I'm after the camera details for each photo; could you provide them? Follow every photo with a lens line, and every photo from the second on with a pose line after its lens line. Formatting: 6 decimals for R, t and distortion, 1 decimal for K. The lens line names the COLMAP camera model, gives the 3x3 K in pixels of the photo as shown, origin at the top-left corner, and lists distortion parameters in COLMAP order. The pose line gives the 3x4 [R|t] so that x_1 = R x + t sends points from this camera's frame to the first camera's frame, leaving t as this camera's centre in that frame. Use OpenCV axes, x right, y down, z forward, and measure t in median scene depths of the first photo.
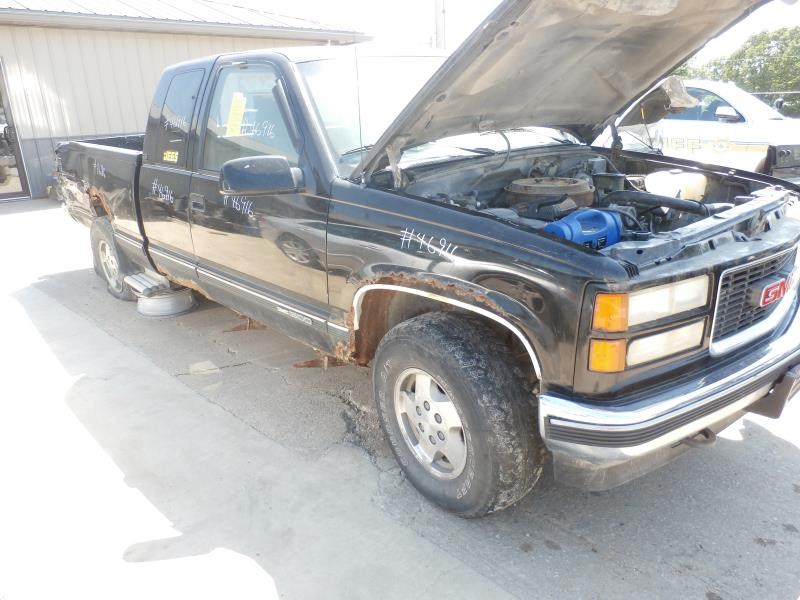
lens RADIAL K [[592.7, 0, 400.0], [0, 592.7, 300.0], [0, 0, 1]] dist [0.012086, 0.005941]
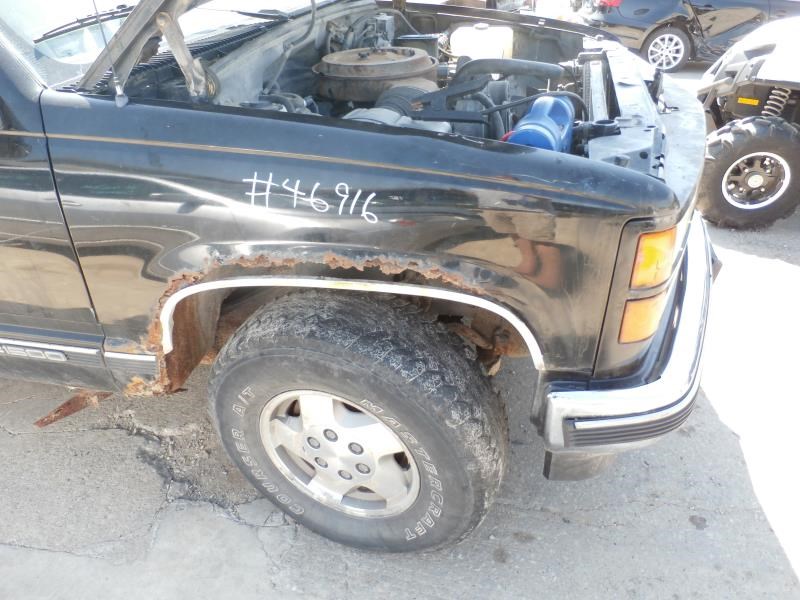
lens RADIAL K [[592.7, 0, 400.0], [0, 592.7, 300.0], [0, 0, 1]] dist [0.012086, 0.005941]
pose [[0.838606, -0.289097, 0.461696, -0.148718], [0.189345, 0.949404, 0.250562, -0.112159], [-0.510773, -0.122702, 0.850915, 0.416862]]
